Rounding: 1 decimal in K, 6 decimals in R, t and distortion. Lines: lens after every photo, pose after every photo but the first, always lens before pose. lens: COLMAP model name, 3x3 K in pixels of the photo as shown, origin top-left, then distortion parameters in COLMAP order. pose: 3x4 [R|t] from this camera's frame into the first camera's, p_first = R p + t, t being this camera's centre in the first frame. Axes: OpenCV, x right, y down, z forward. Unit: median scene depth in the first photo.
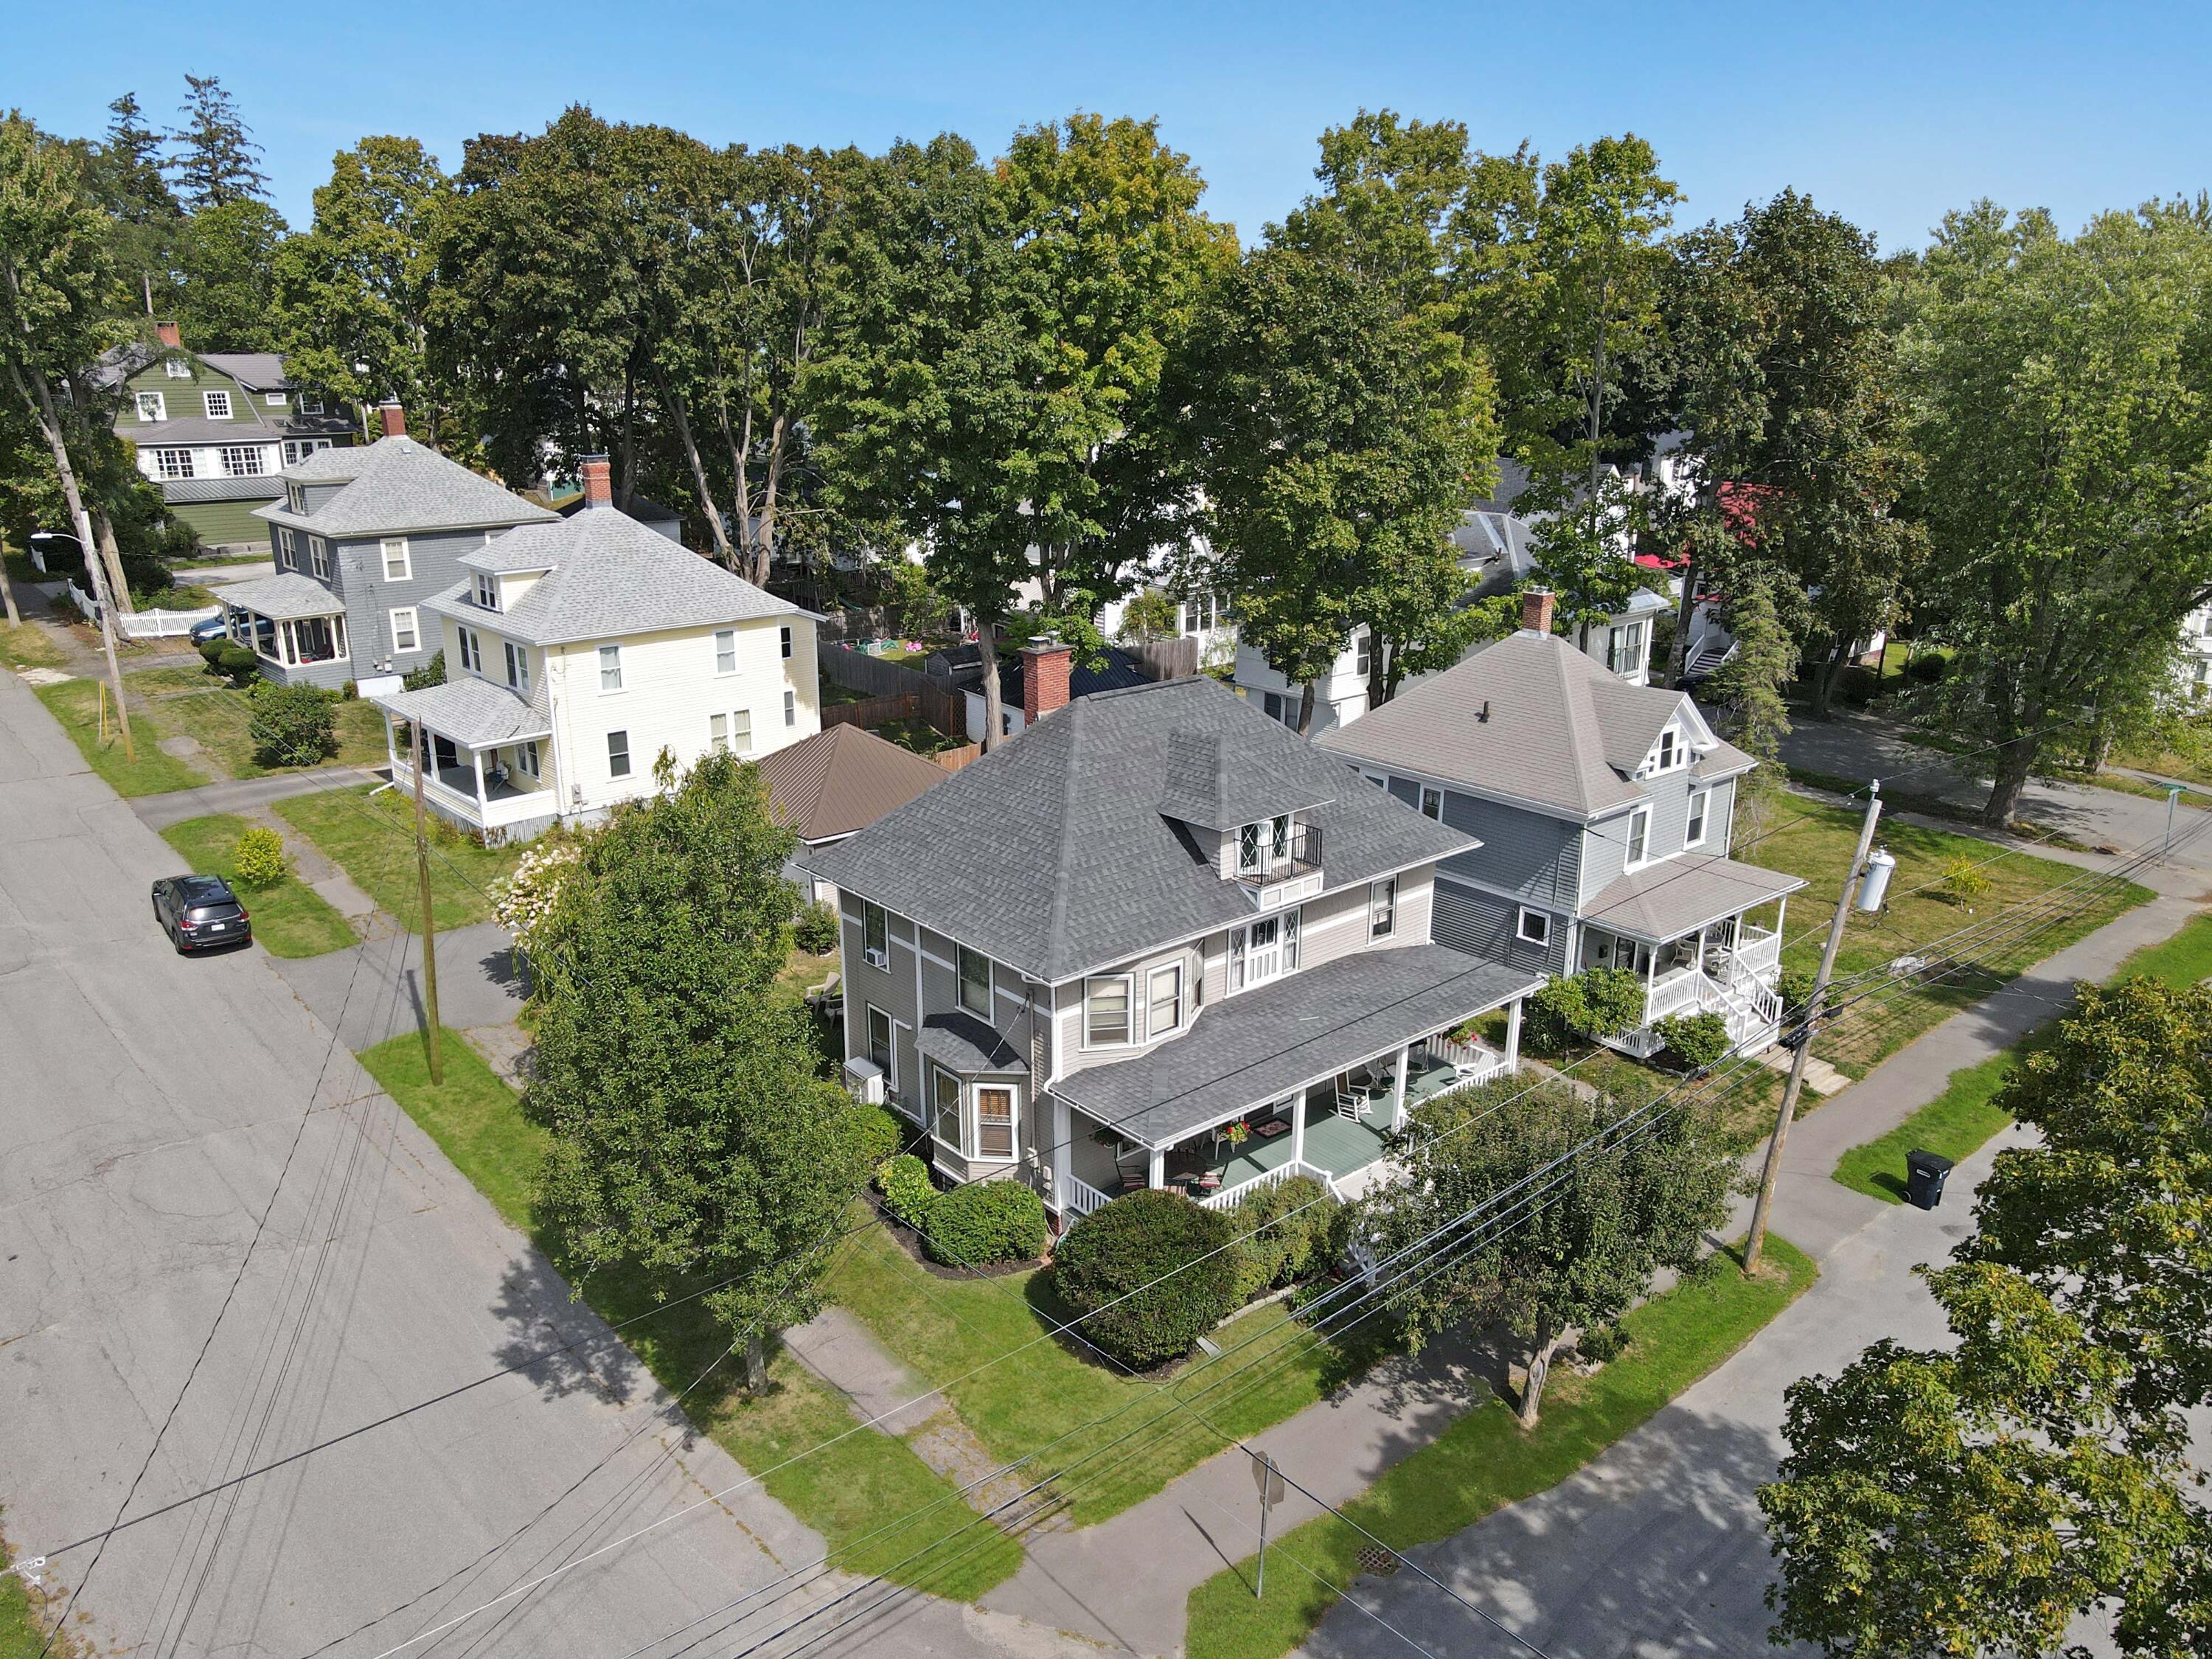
lens RADIAL K [[1629.5, 0, 1101.6], [0, 1629.5, 841.8], [0, 0, 1]] dist [-0.051356, 0.102531]
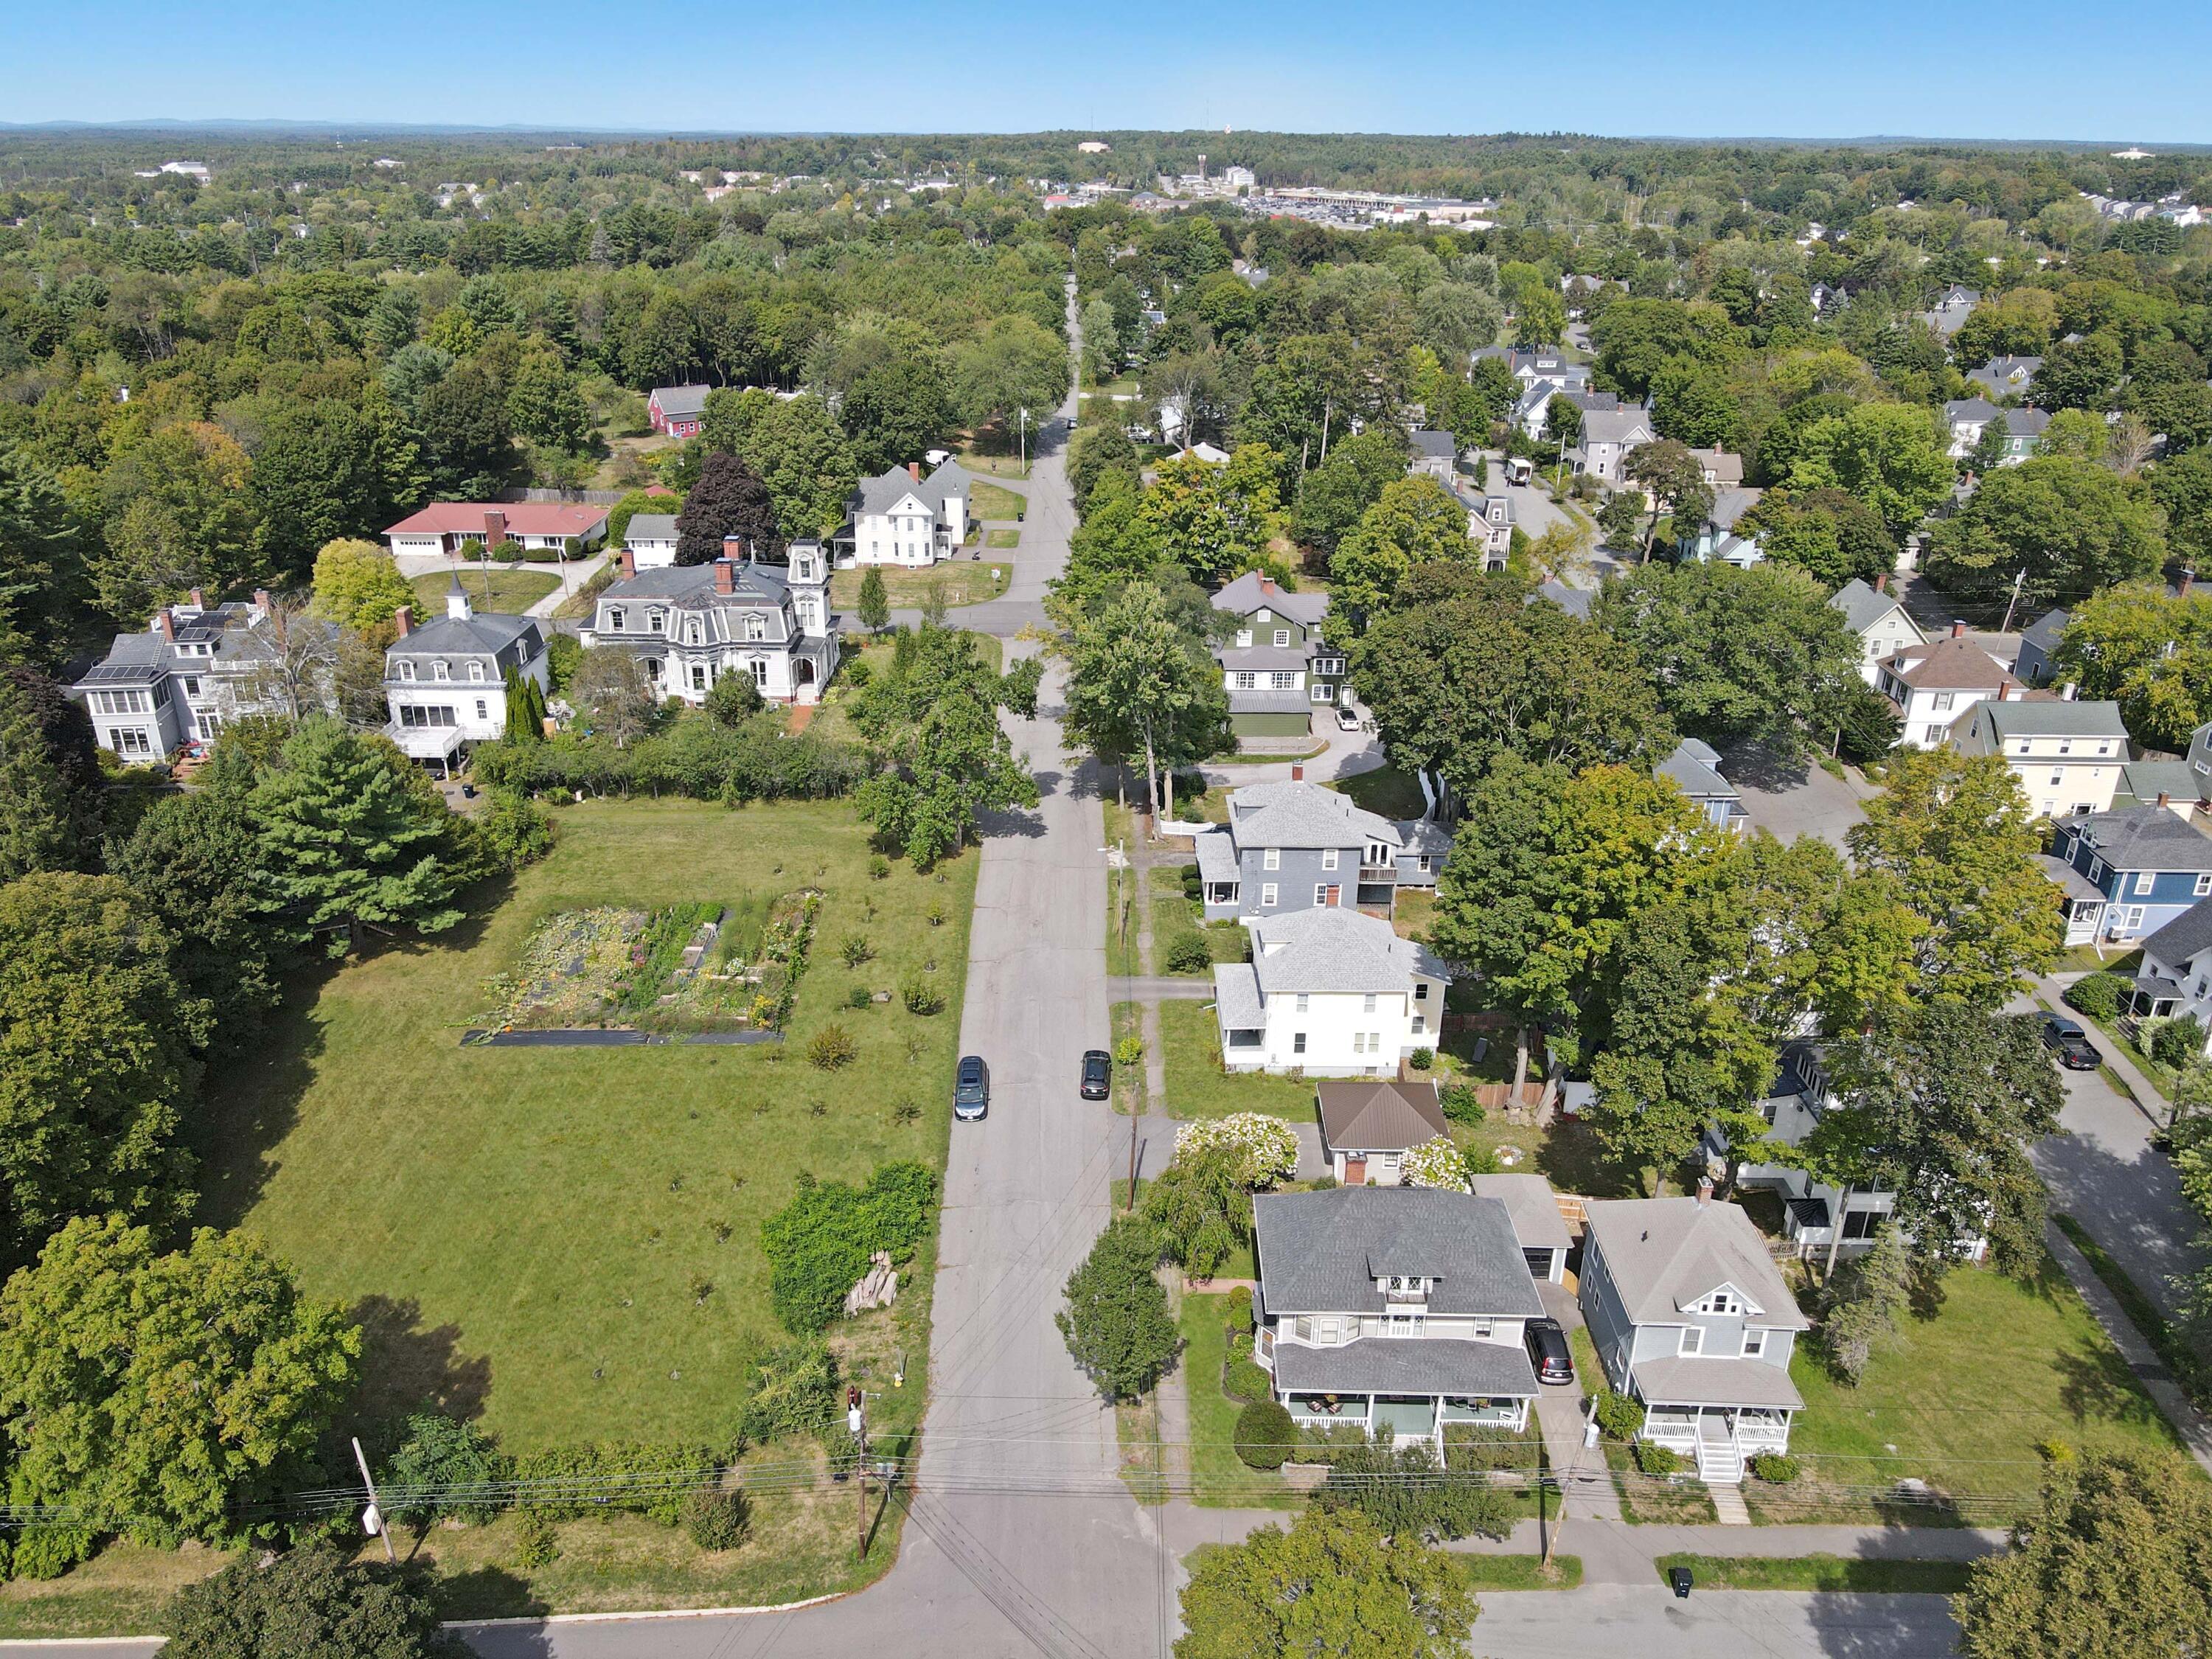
lens RADIAL K [[1629.5, 0, 1101.6], [0, 1629.5, 841.8], [0, 0, 1]] dist [-0.051356, 0.102531]
pose [[0.743229, 0.278760, -0.608197, 0.778973], [-0.208169, 0.960293, 0.185752, -0.726232], [0.635827, -0.011449, 0.771747, -0.784836]]
